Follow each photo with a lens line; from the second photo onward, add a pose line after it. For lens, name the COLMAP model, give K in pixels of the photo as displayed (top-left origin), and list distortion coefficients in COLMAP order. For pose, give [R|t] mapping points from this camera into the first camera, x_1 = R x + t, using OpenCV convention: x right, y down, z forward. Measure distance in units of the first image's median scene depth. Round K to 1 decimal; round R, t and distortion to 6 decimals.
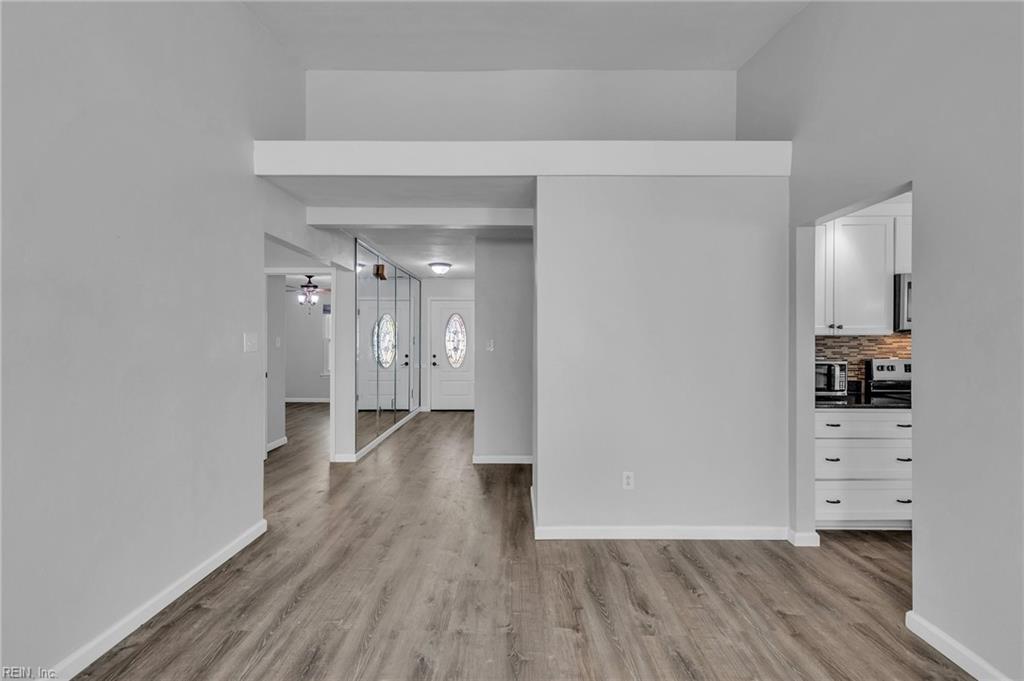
lens RADIAL K [[418.5, 0, 512.8], [0, 418.5, 337.8], [0, 0, 1]] dist [-0.001022, -0.000464]
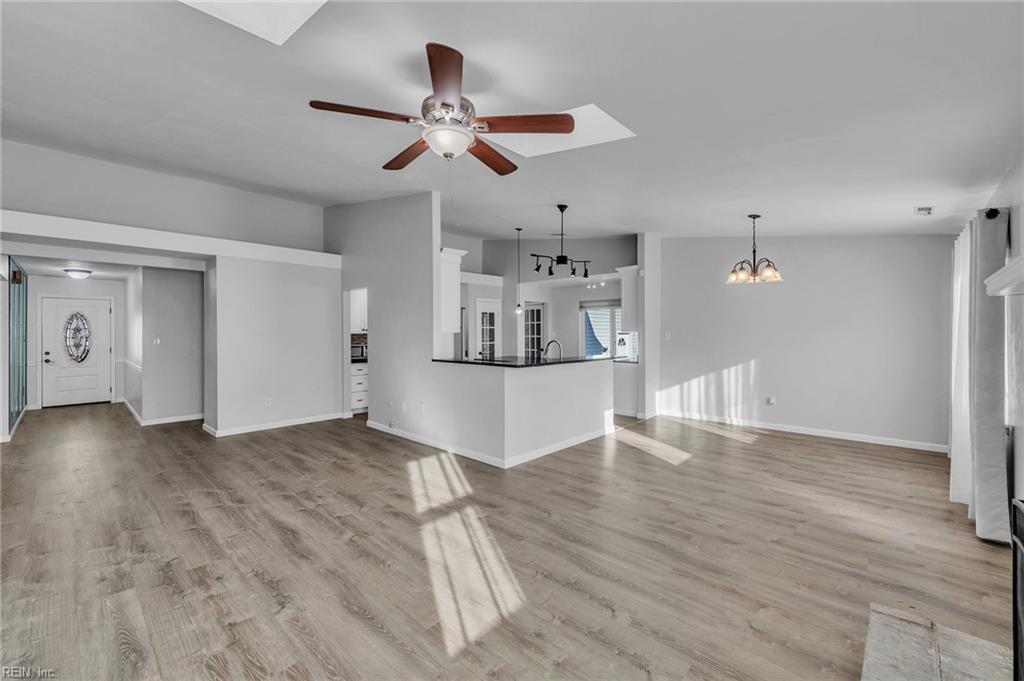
lens RADIAL K [[407.4, 0, 512.6], [0, 407.4, 333.5], [0, 0, 1]] dist [-0.002598, -0.000415]
pose [[0.676146, -0.008840, 0.736714, -0.372569], [0.001223, 0.999940, 0.010875, -0.031998], [-0.736767, -0.006452, 0.676116, -1.200518]]
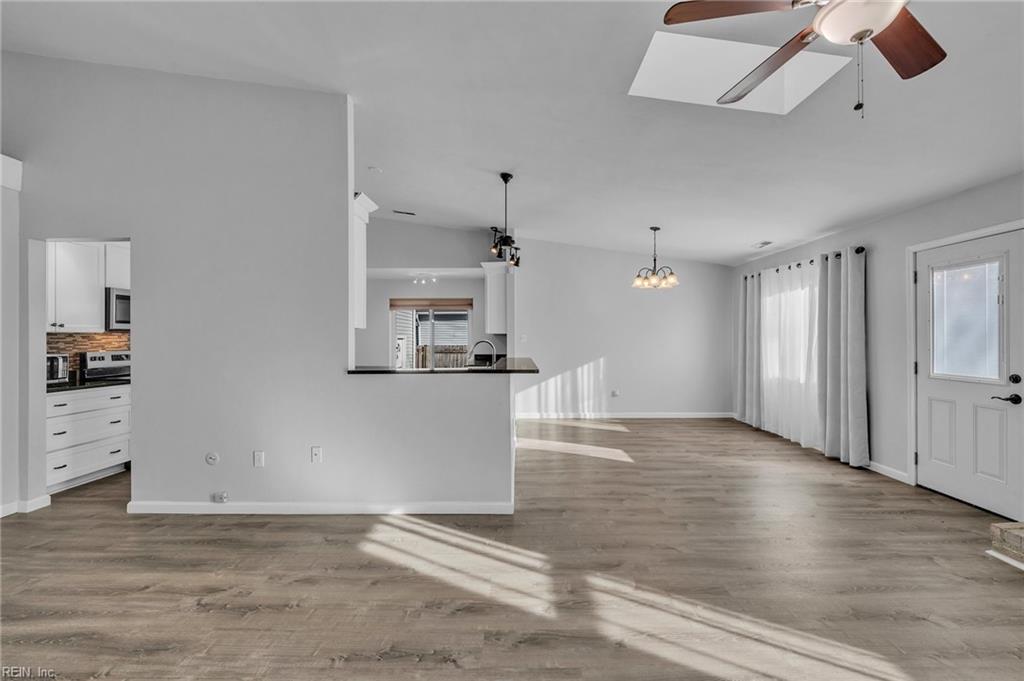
lens RADIAL K [[418.5, 0, 512.8], [0, 418.5, 337.8], [0, 0, 1]] dist [-0.001022, -0.000464]
pose [[0.012664, -0.000081, 0.999920, -0.405073], [-0.001891, 0.999998, 0.000105, 0.006466], [-0.999918, -0.001892, 0.012664, -0.315756]]
